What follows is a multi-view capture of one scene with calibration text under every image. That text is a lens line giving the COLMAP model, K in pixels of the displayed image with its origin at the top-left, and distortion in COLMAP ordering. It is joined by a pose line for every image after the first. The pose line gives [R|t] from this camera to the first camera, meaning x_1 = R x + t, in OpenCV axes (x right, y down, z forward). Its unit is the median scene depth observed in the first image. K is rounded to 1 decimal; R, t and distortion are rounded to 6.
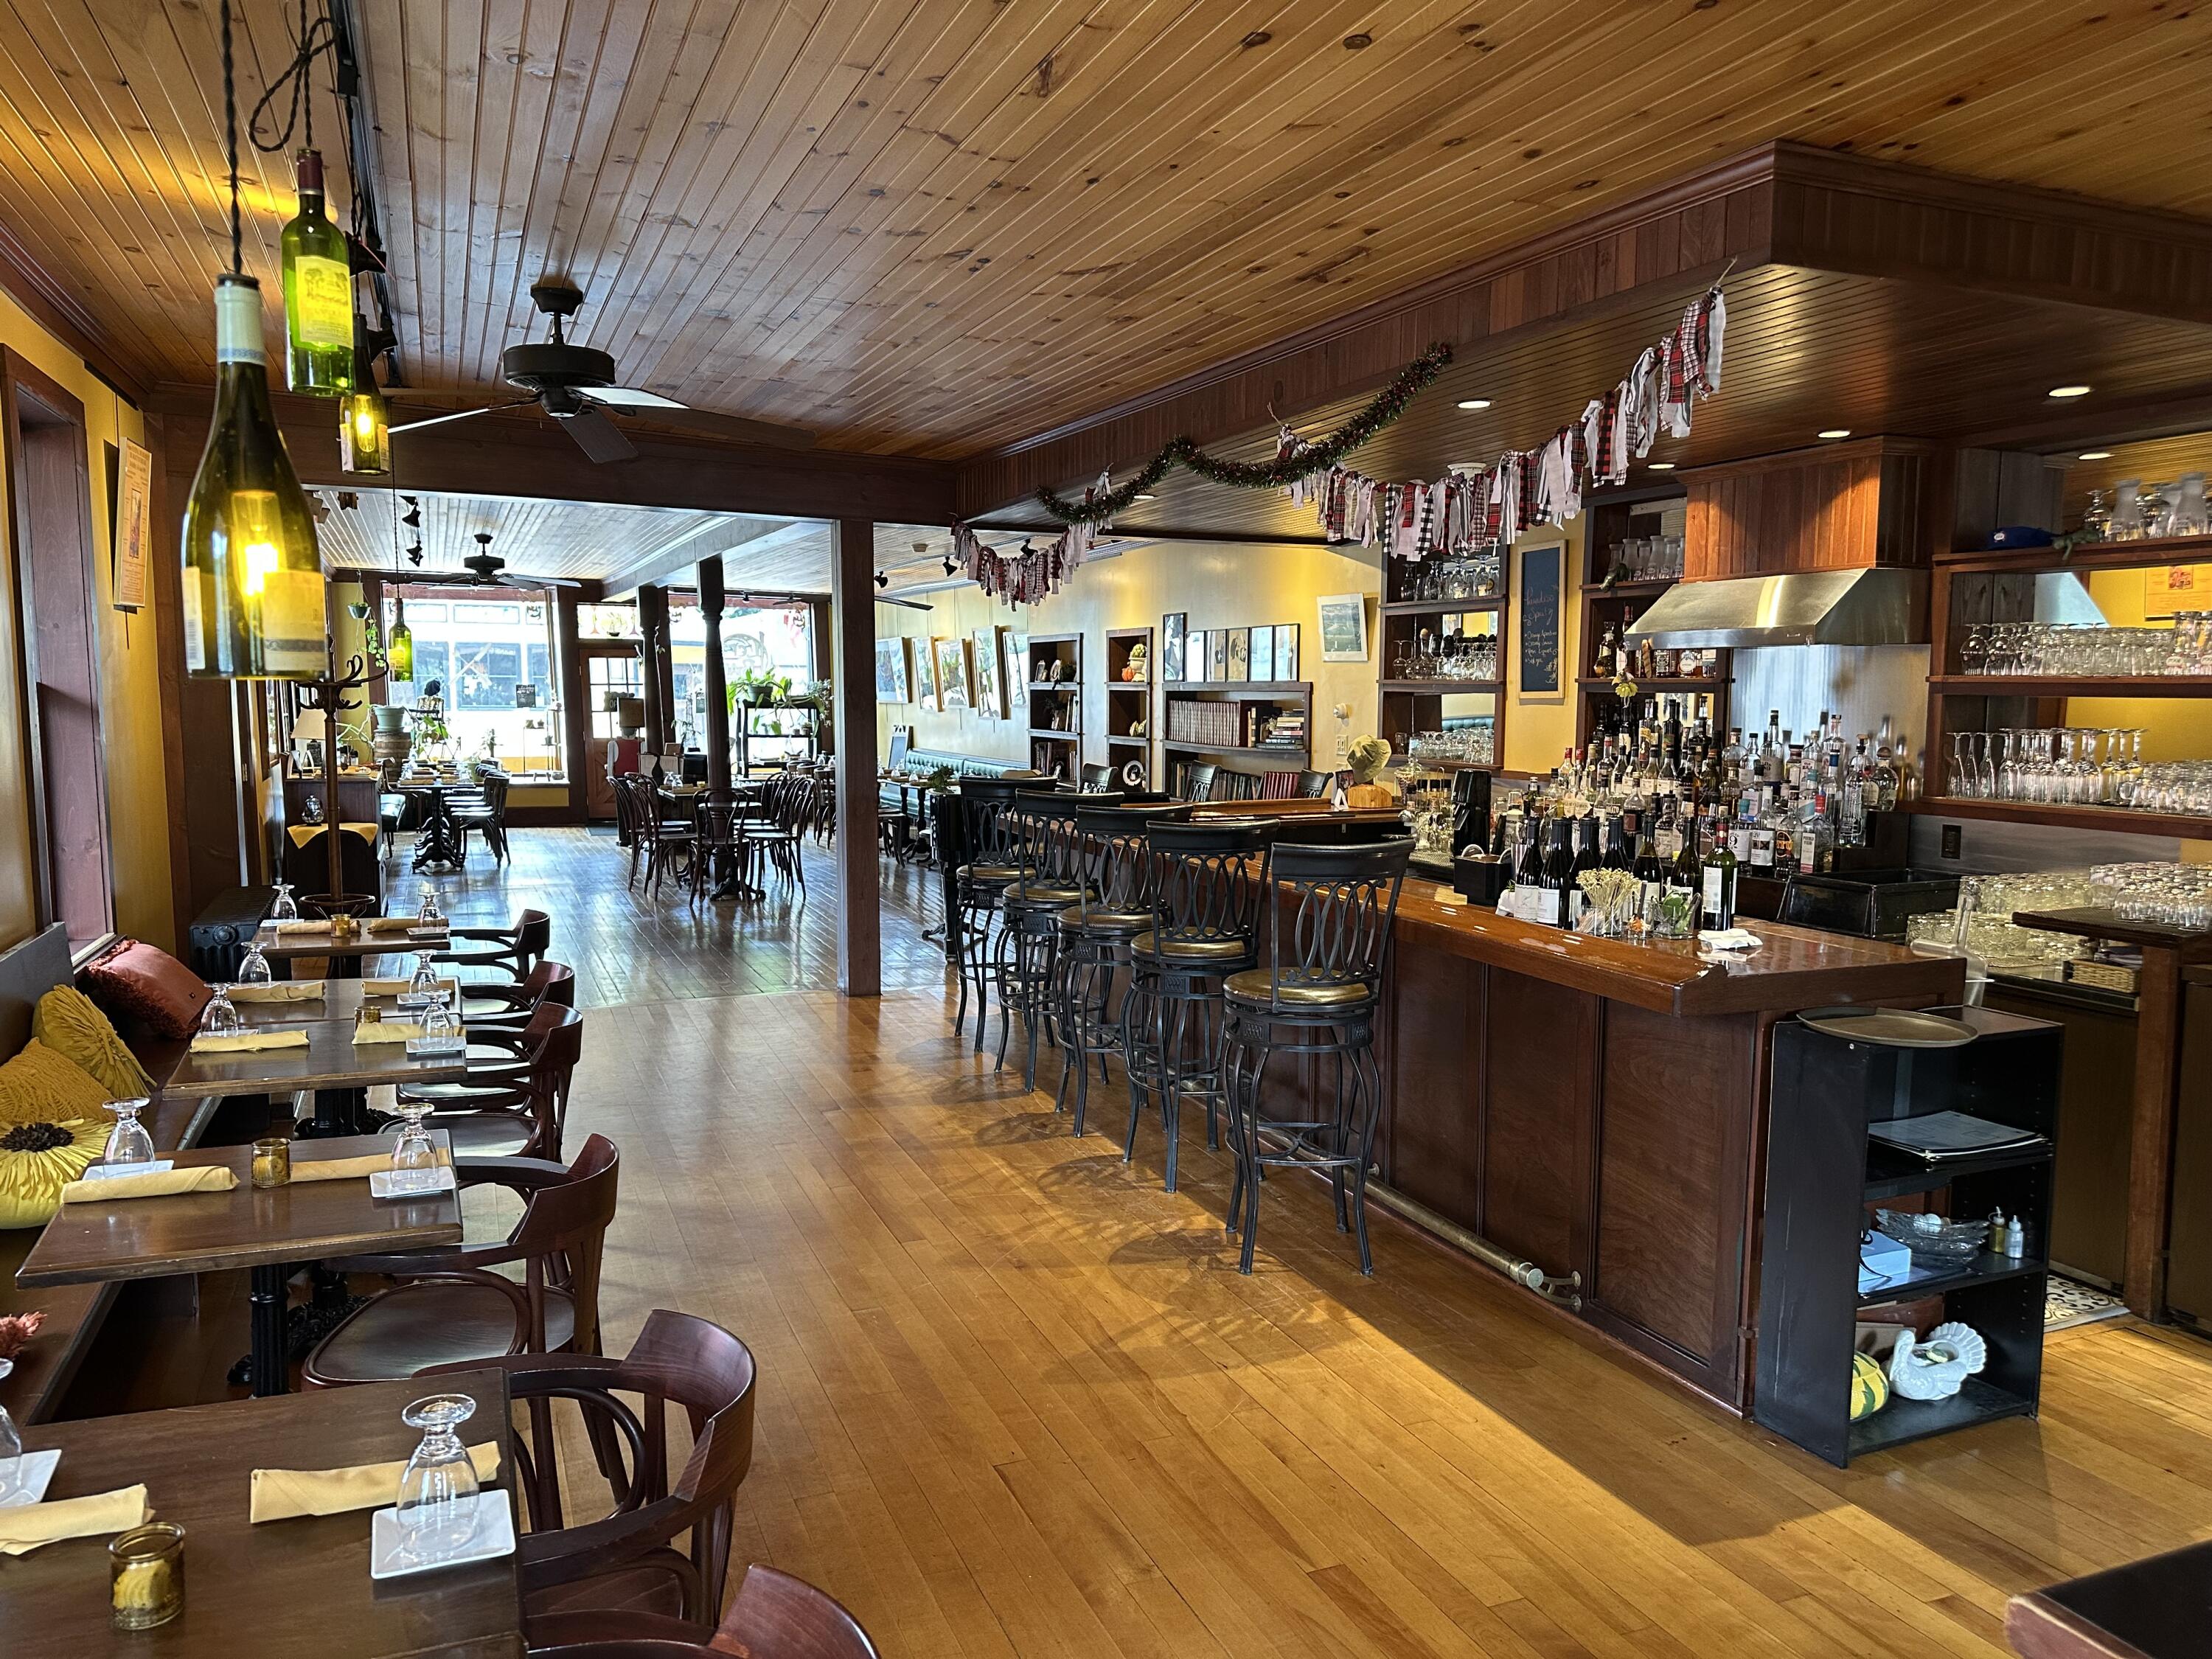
lens RADIAL K [[1524.9, 0, 1090.6], [0, 1524.9, 835.4], [0, 0, 1]] dist [0.043787, -0.006860]
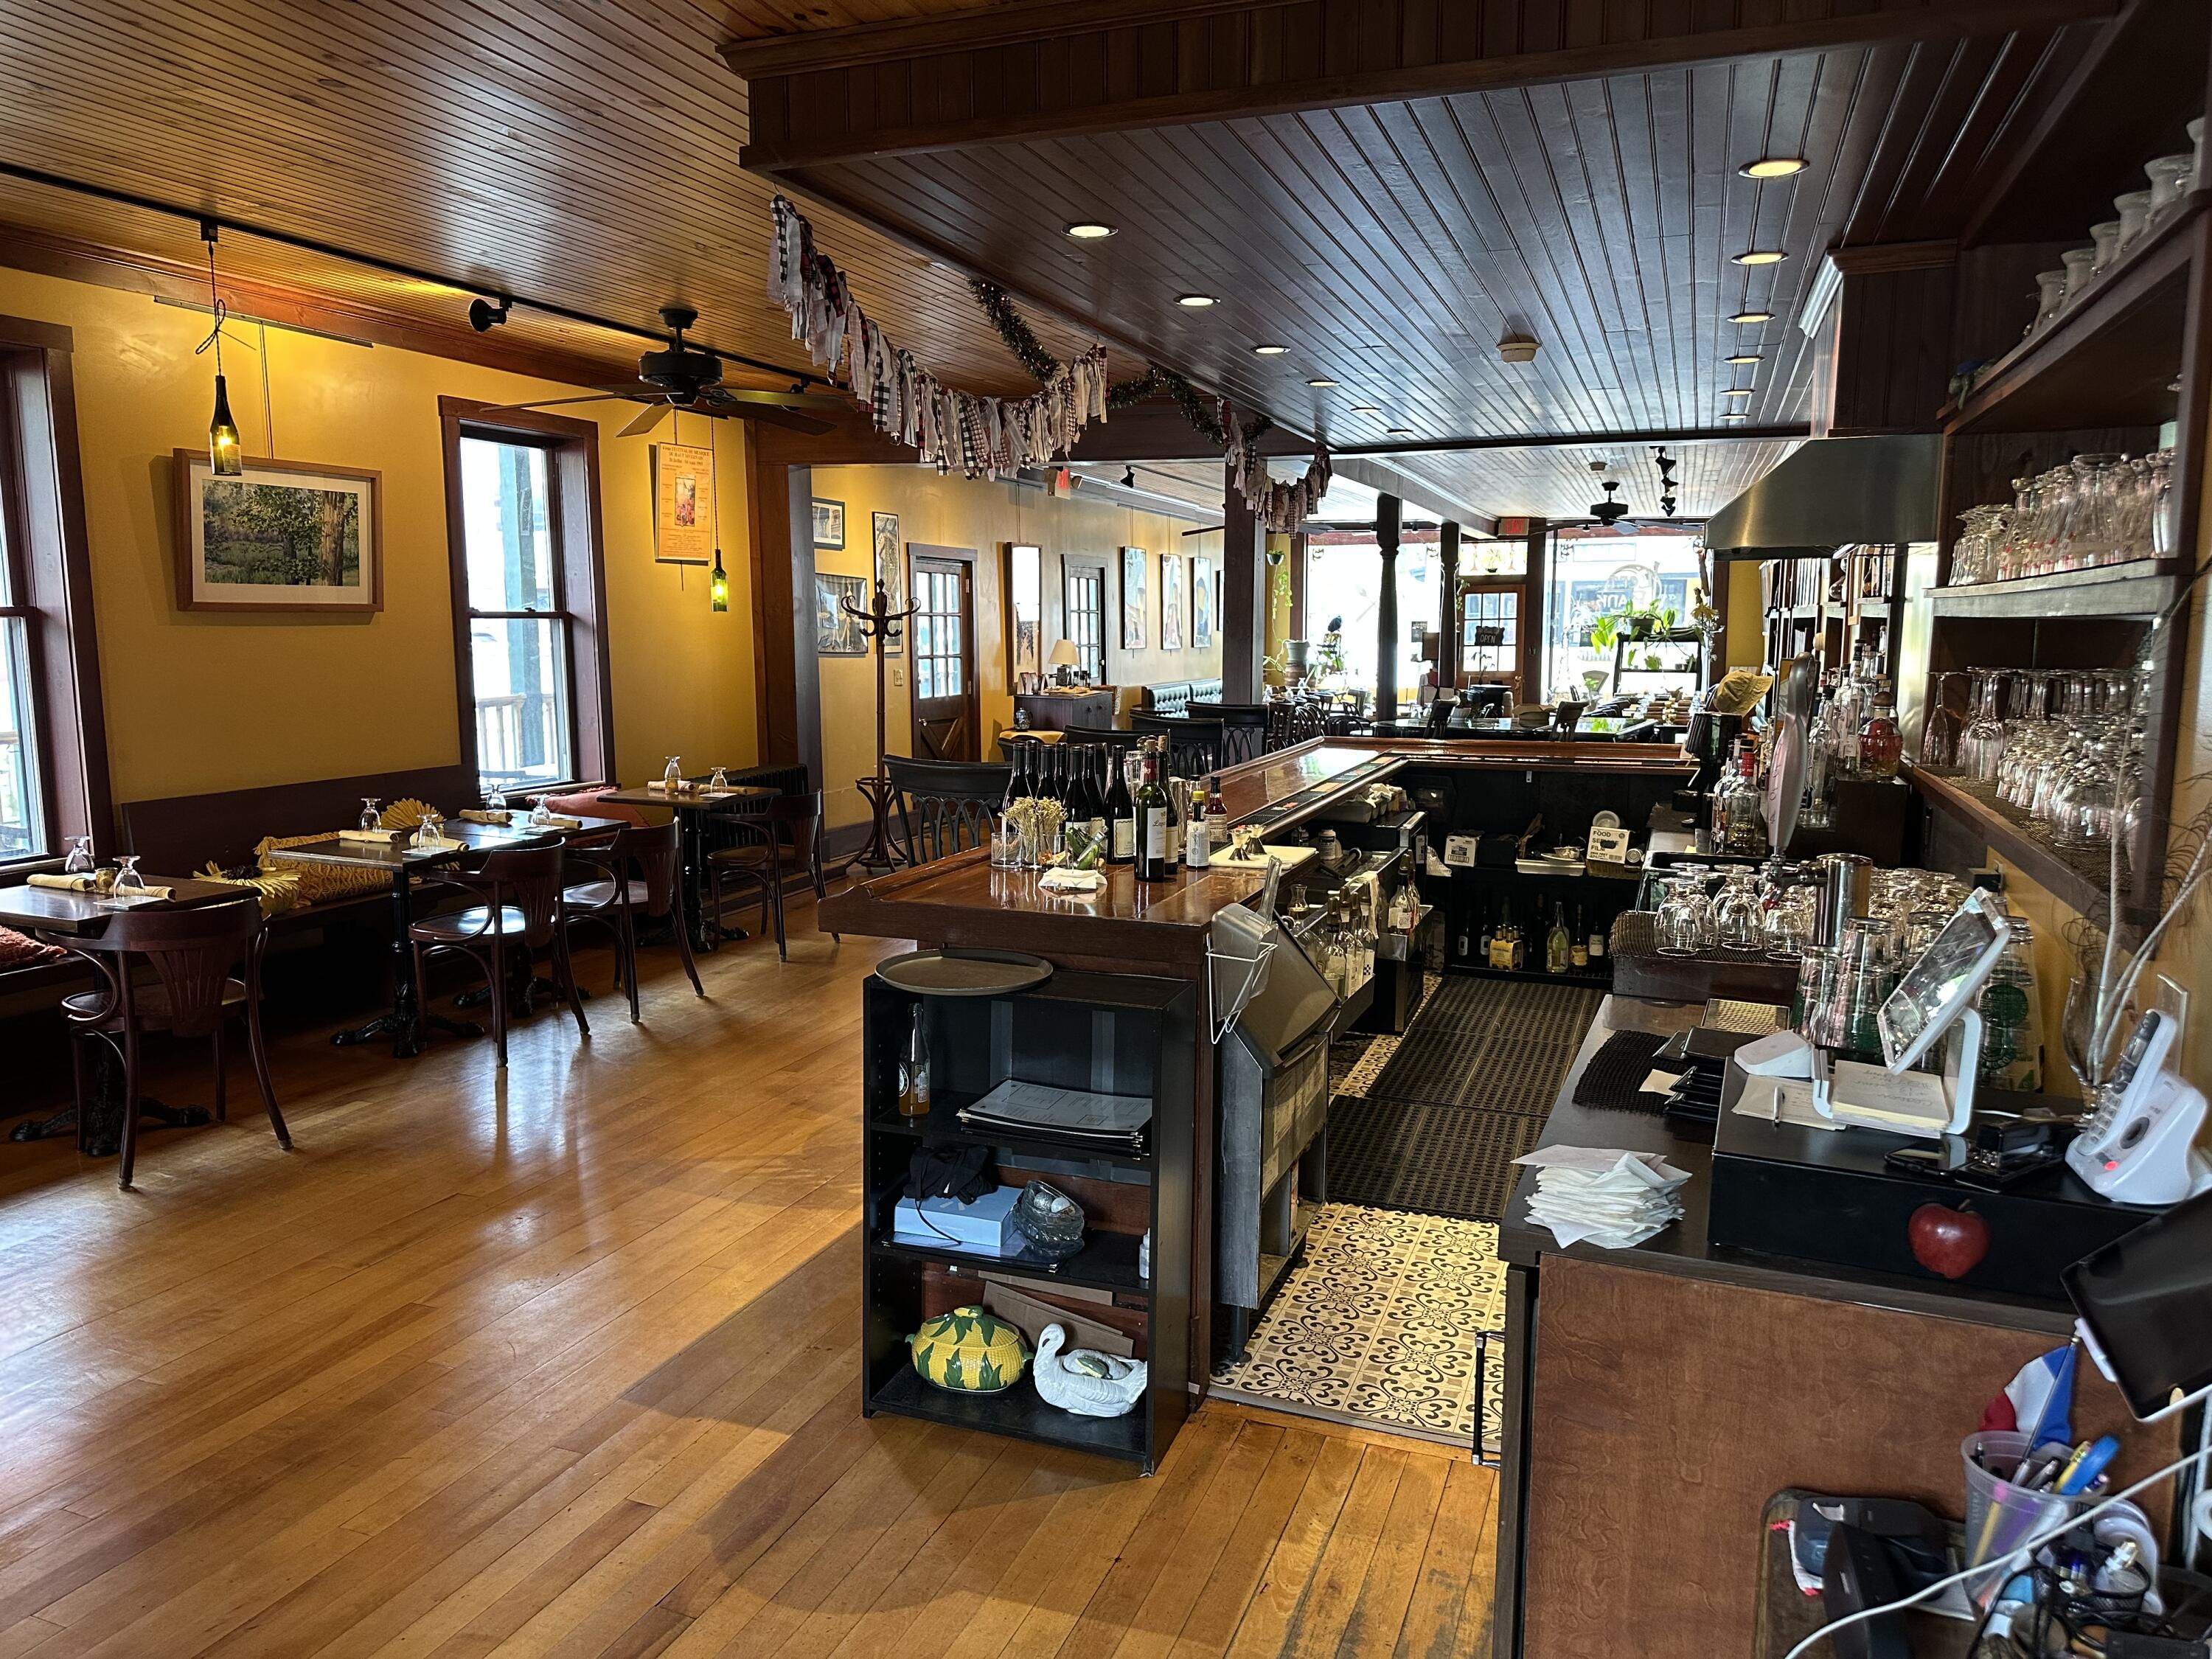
lens RADIAL K [[1524.9, 0, 1090.6], [0, 1524.9, 835.4], [0, 0, 1]] dist [0.043787, -0.006860]
pose [[0.714000, 0.087116, -0.694705, 0.229874], [-0.061501, 0.996197, 0.061714, -0.001221], [0.697439, -0.001339, 0.716643, 0.083428]]
